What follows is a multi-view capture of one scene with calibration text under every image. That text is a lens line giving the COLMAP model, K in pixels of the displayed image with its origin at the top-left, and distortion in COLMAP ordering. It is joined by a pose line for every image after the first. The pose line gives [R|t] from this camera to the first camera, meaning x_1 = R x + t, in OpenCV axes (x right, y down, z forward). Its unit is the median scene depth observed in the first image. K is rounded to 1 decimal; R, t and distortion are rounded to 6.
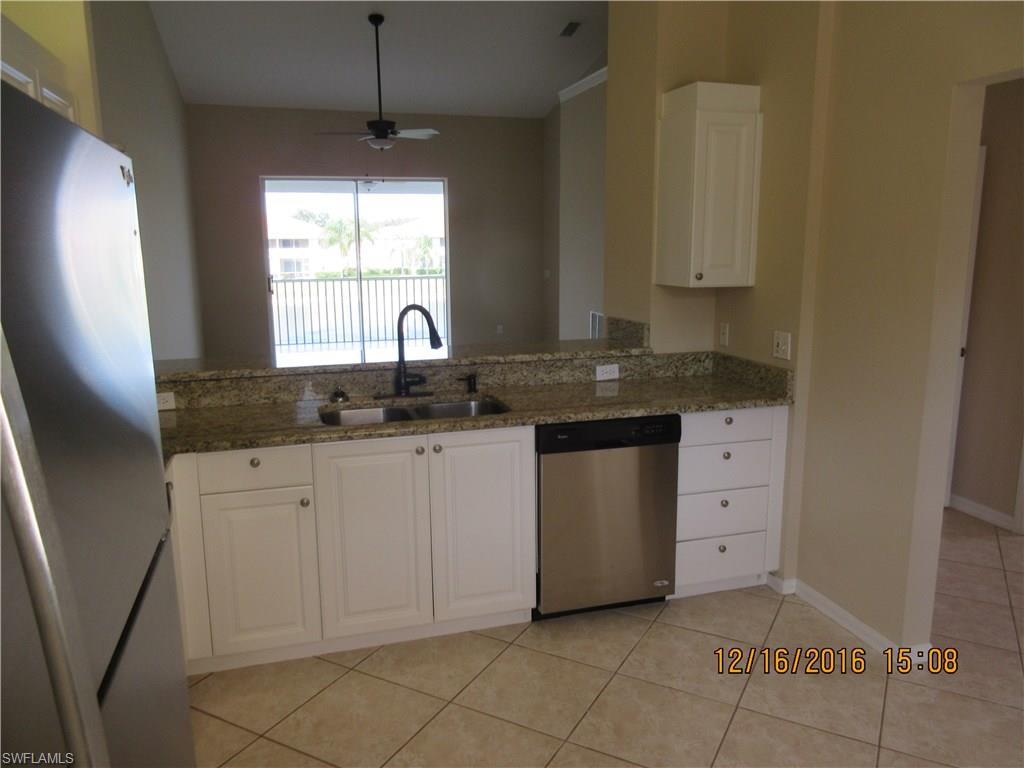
lens RADIAL K [[768.0, 0, 508.8], [0, 768.0, 384.0], [0, 0, 1]] dist [-0.015142, 0.010648]
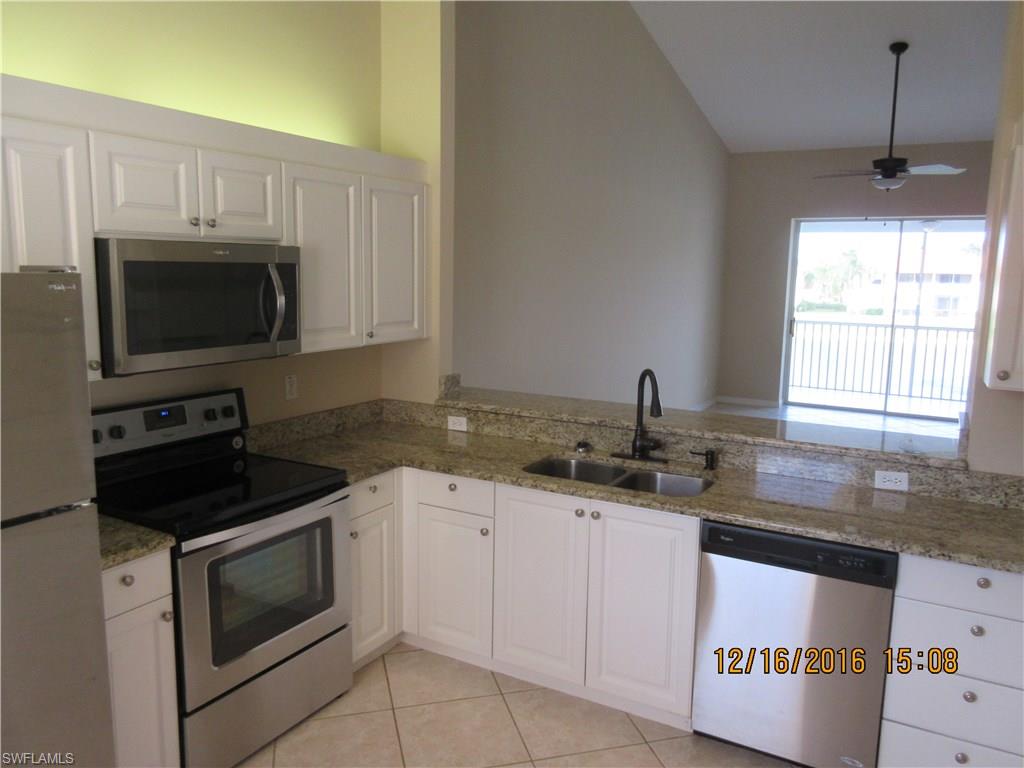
lens RADIAL K [[768.0, 0, 508.3], [0, 768.0, 382.7], [0, 0, 1]] dist [-0.015142, 0.010648]
pose [[0.686872, 0.126500, -0.715684, 0.445533], [-0.155149, 0.987558, 0.025652, -0.080493], [0.710025, 0.093418, 0.697953, 0.172791]]
